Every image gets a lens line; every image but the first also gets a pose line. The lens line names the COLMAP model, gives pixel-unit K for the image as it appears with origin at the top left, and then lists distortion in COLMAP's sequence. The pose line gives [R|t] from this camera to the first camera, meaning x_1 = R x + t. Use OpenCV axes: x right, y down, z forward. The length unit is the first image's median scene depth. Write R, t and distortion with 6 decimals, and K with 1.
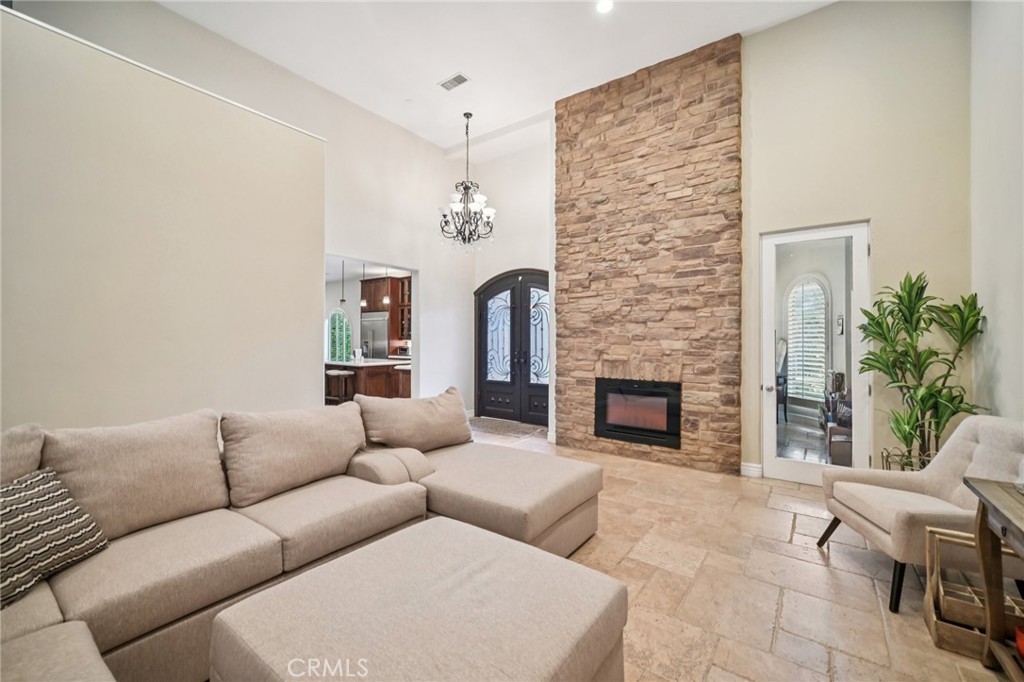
lens RADIAL K [[414.9, 0, 512.6], [0, 414.9, 335.4], [0, 0, 1]] dist [-0.004761, 0.002129]
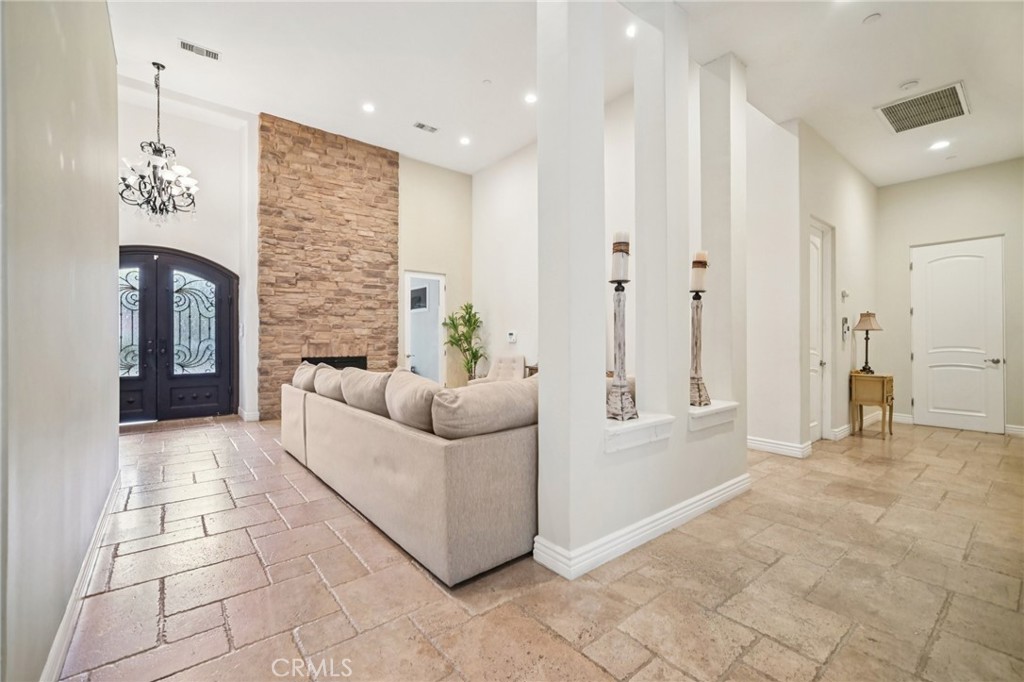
lens RADIAL K [[414.9, 0, 502.8], [0, 414.9, 339.8], [0, 0, 1]] dist [-0.004761, 0.002129]
pose [[0.290218, -0.005859, 0.956943, -0.838696], [-0.010505, 0.999902, 0.009307, 0.029749], [-0.956903, -0.012754, 0.290127, 0.056983]]
